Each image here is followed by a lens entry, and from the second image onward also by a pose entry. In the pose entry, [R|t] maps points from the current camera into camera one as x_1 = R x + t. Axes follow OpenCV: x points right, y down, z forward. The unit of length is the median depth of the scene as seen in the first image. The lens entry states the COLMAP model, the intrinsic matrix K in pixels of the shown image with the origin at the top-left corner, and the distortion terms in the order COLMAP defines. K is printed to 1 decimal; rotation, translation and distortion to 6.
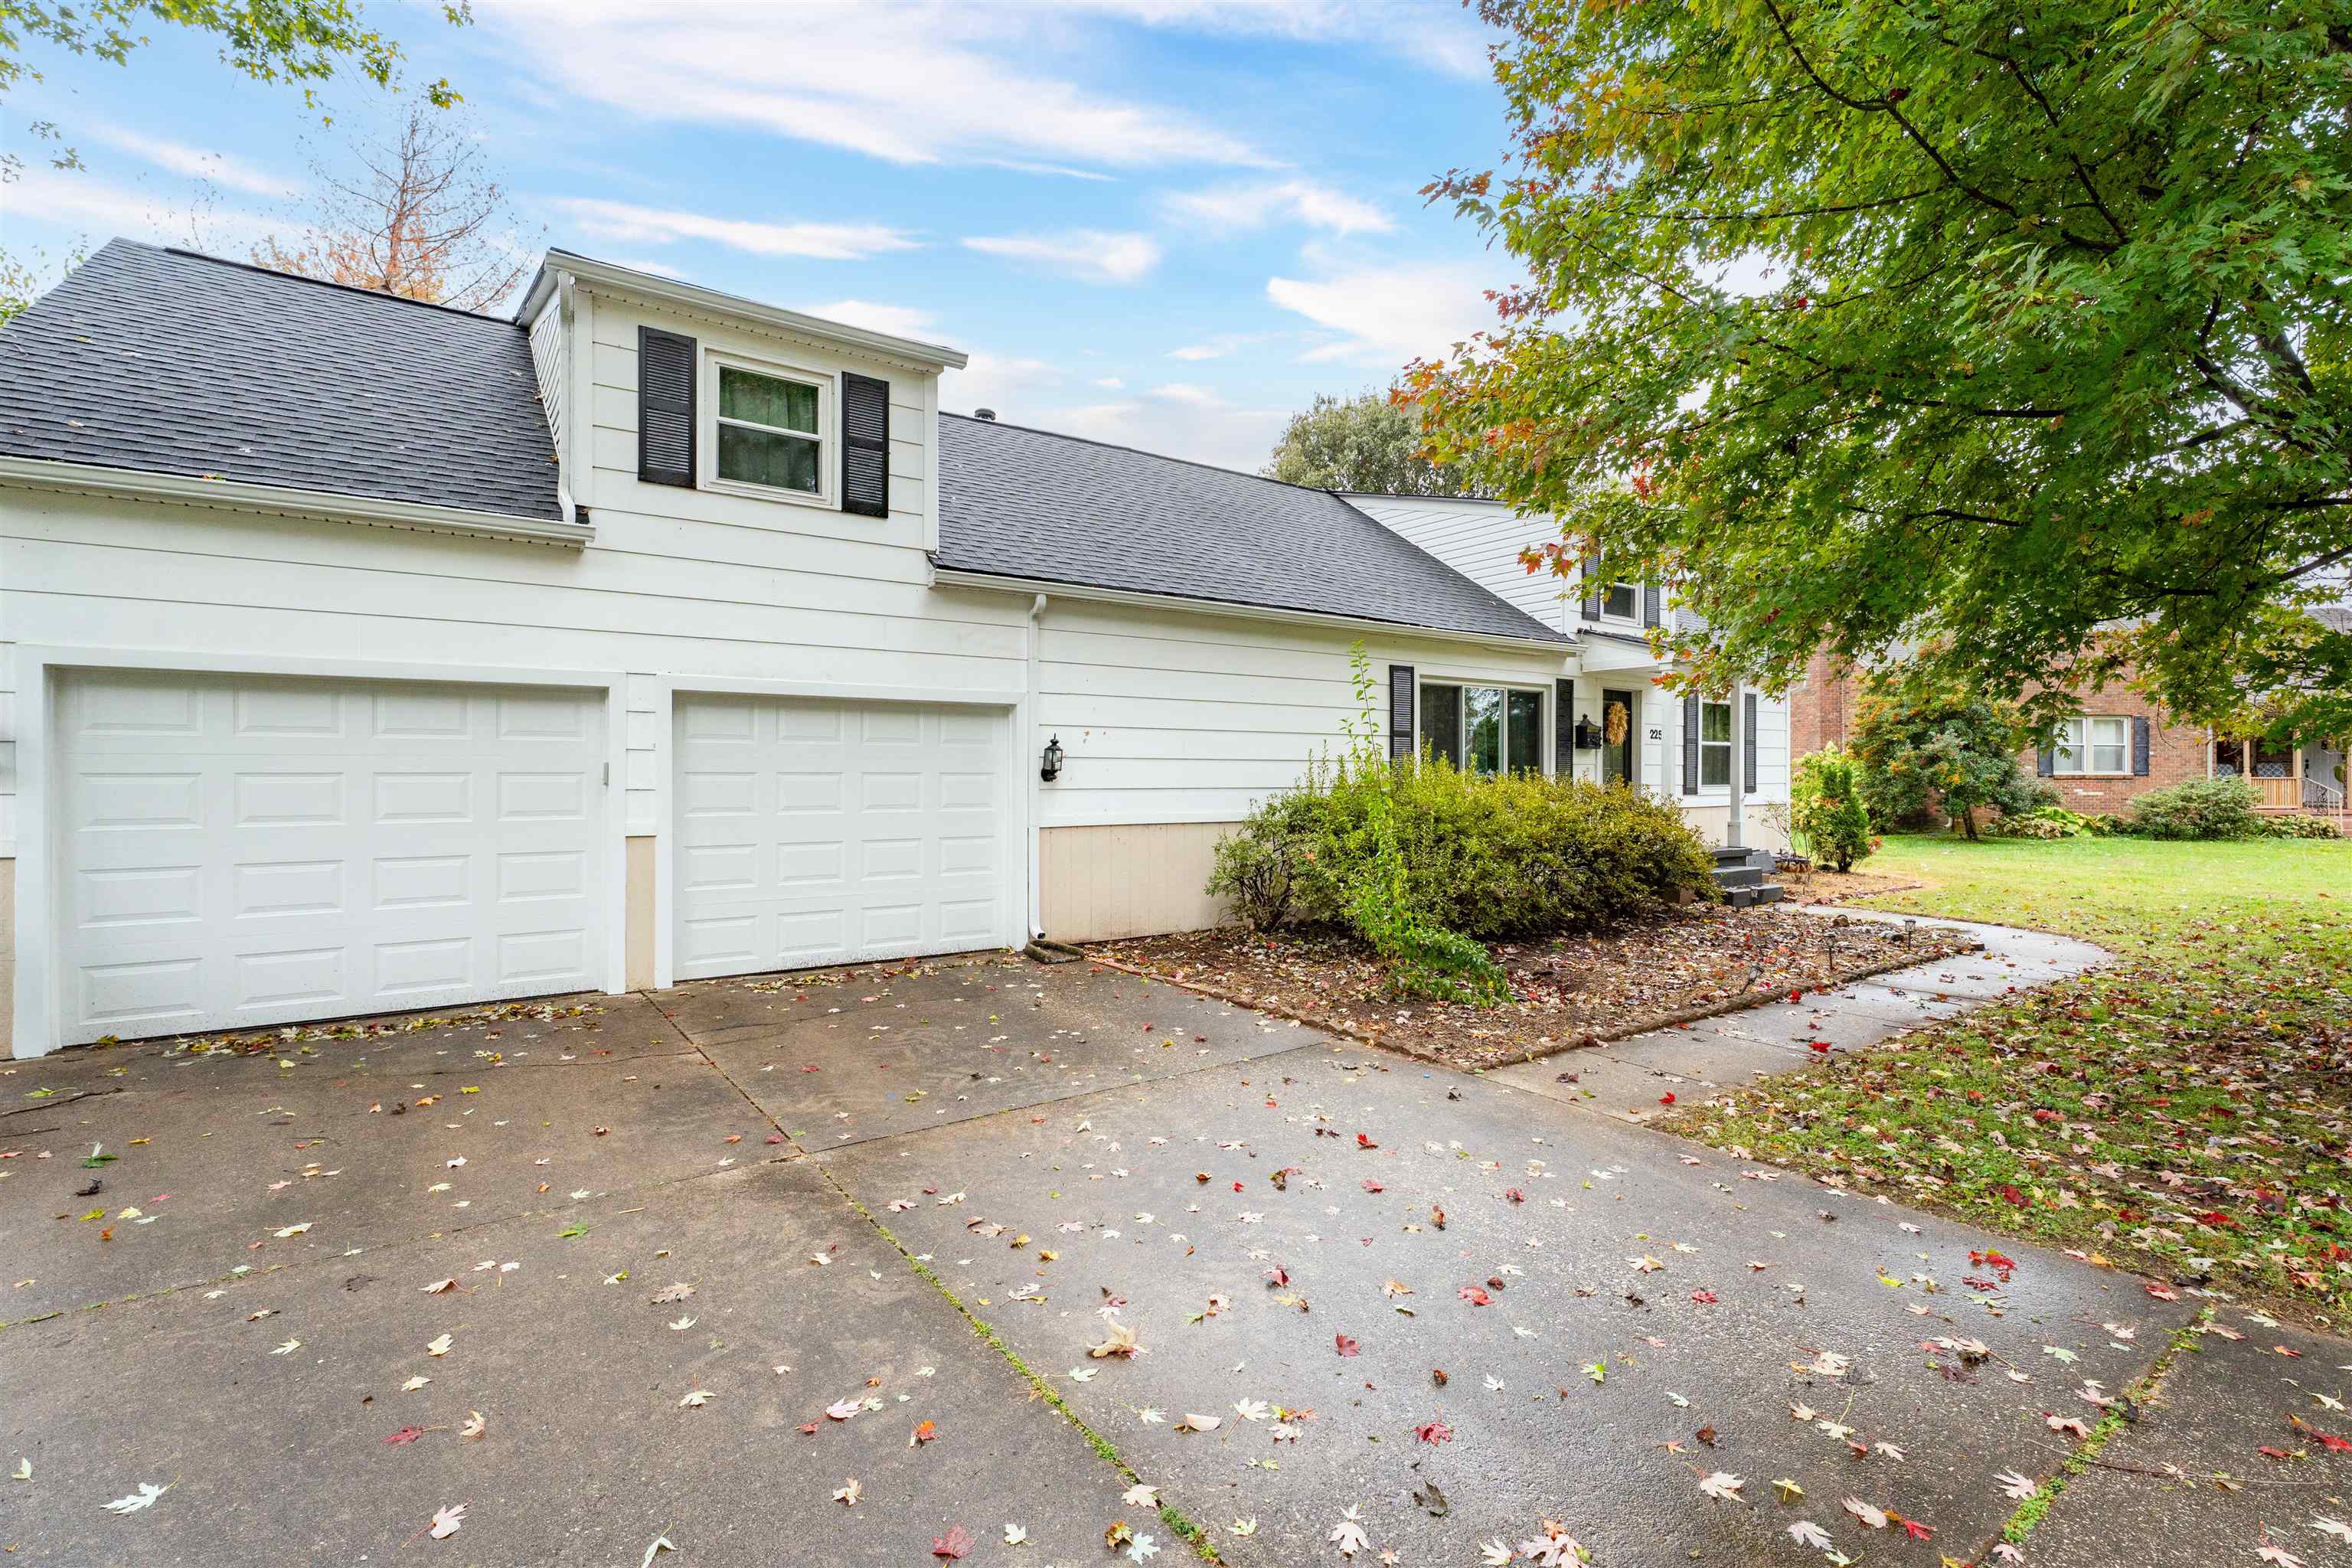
lens RADIAL K [[1055.4, 0, 1197.9], [0, 1055.4, 775.8], [0, 0, 1]] dist [0.001409, -0.002050]
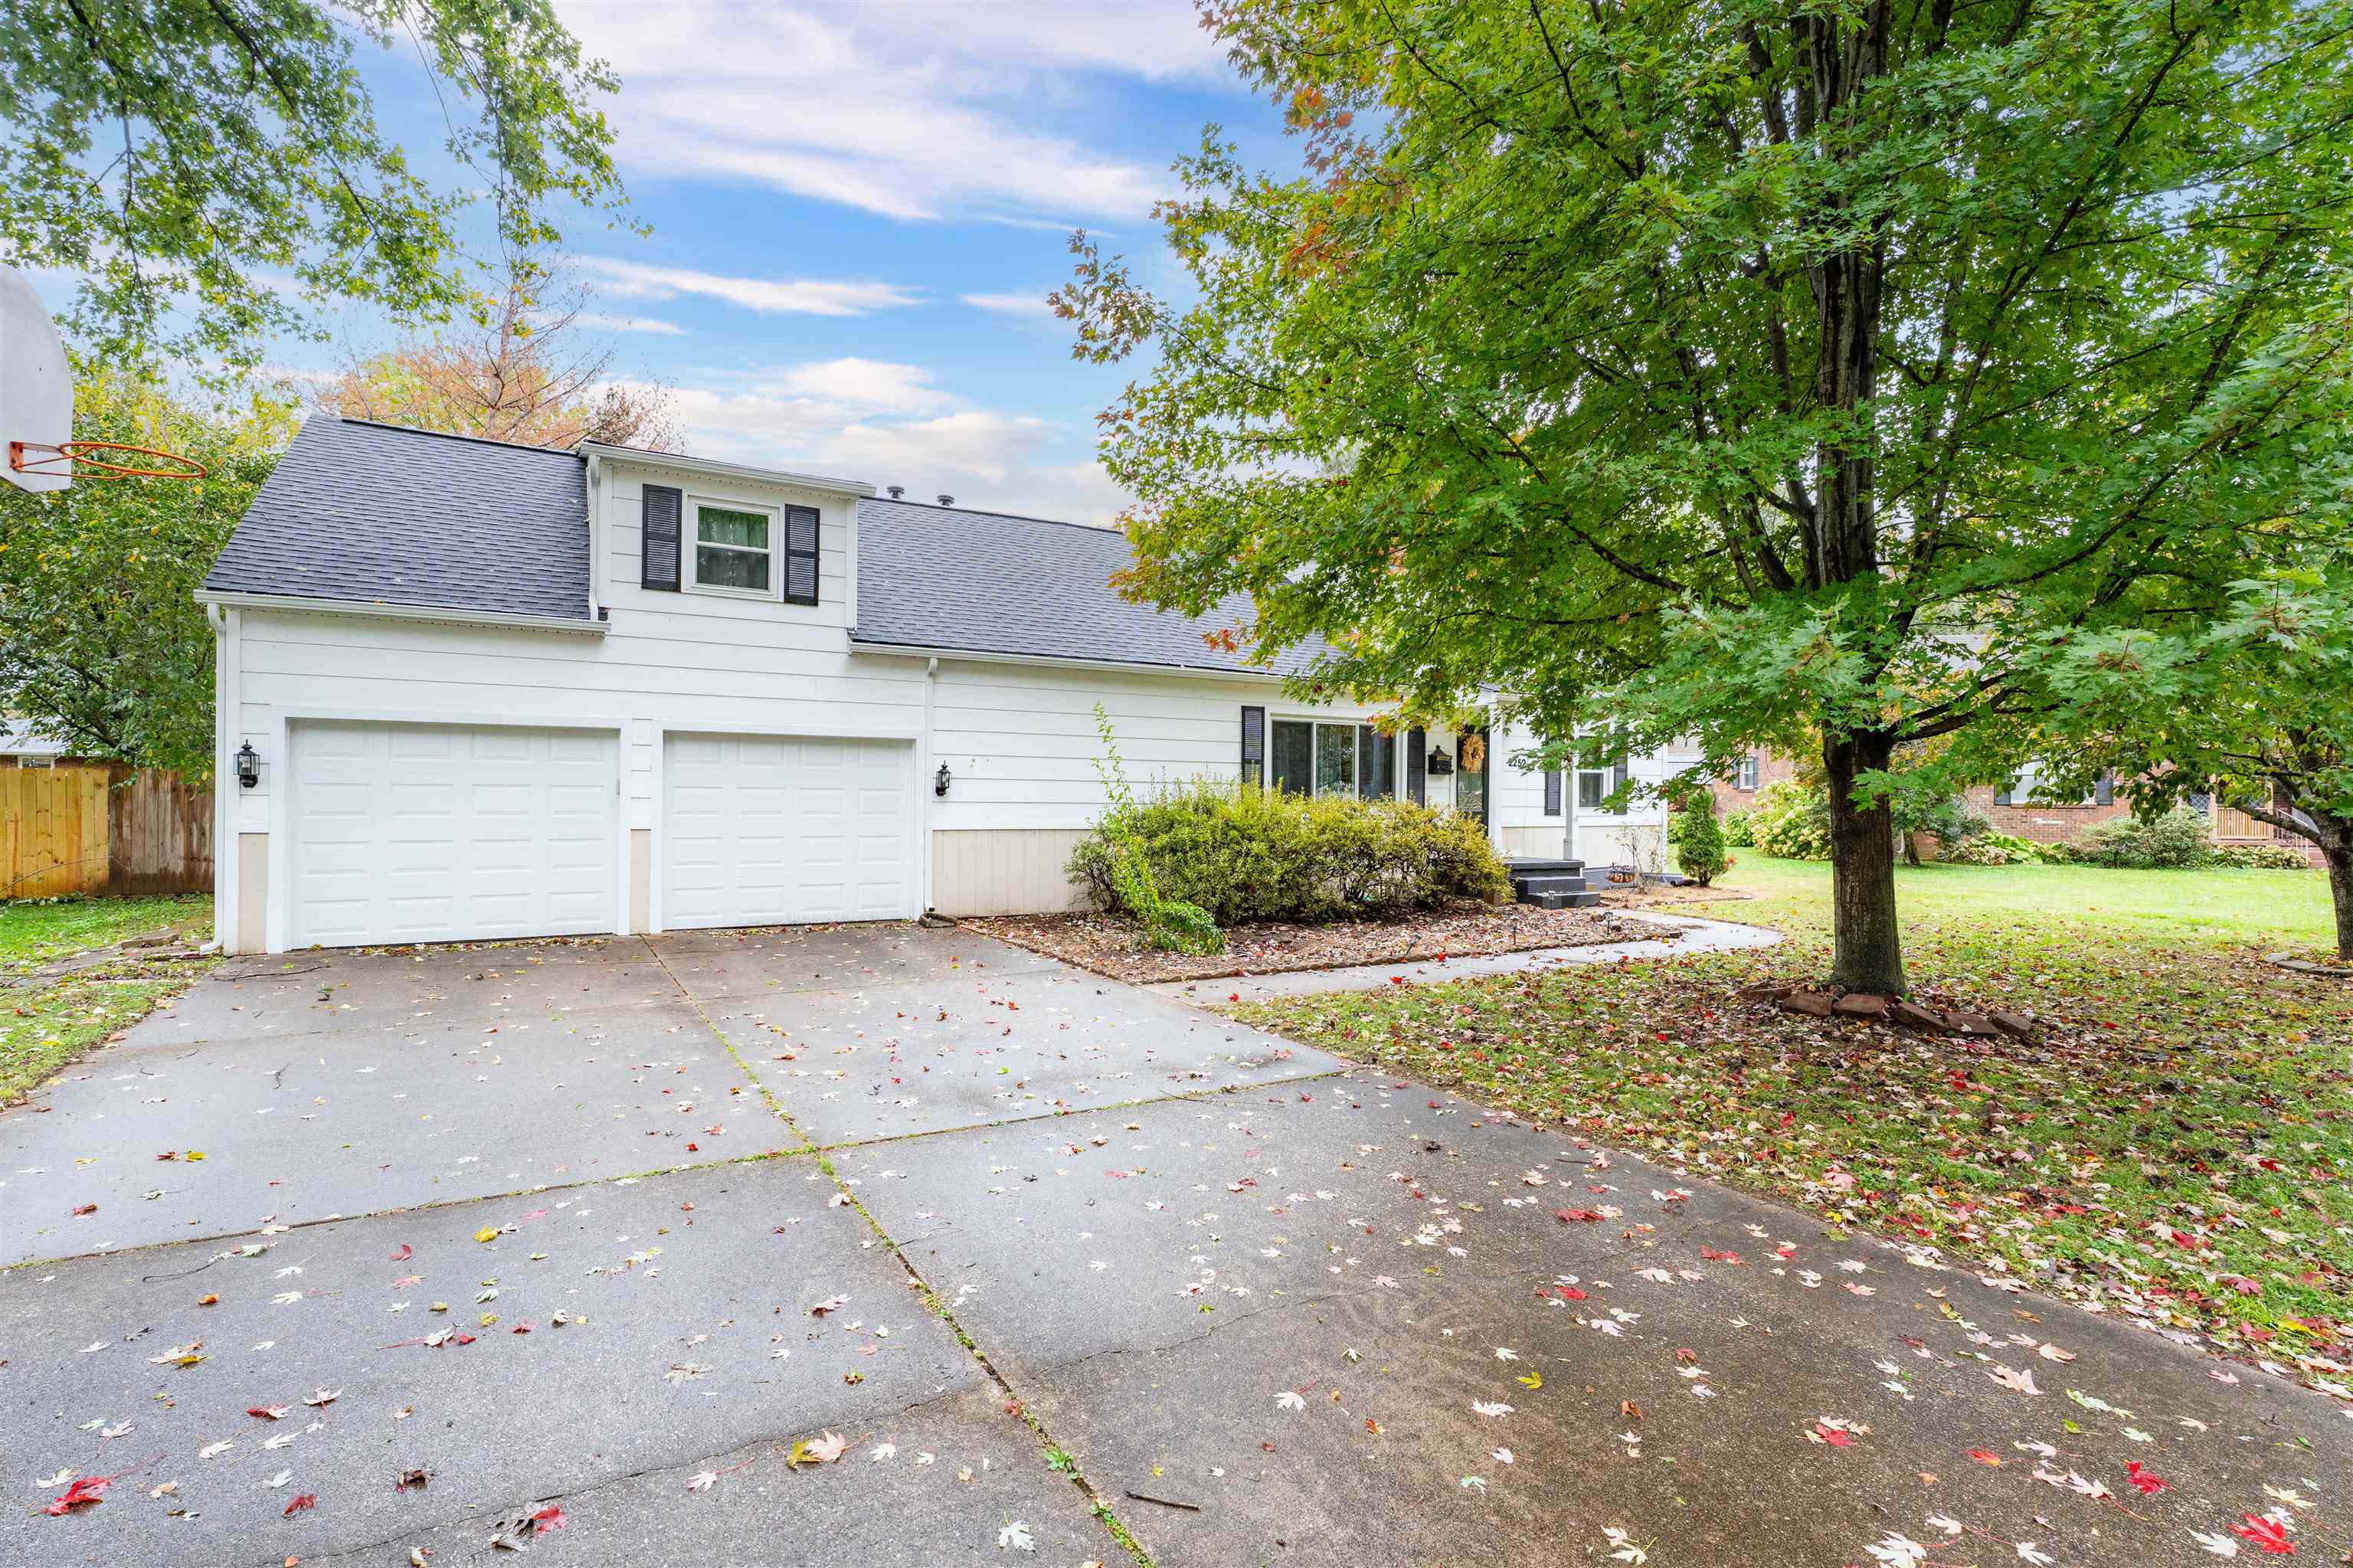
lens RADIAL K [[1055.9, 0, 1155.4], [0, 1055.9, 799.6], [0, 0, 1]] dist [0.001409, -0.002050]
pose [[0.994985, 0.008910, -0.099623, 0.288013], [-0.008894, 0.999960, 0.000607, 0.007251], [0.099624, 0.000282, 0.995025, -0.342656]]
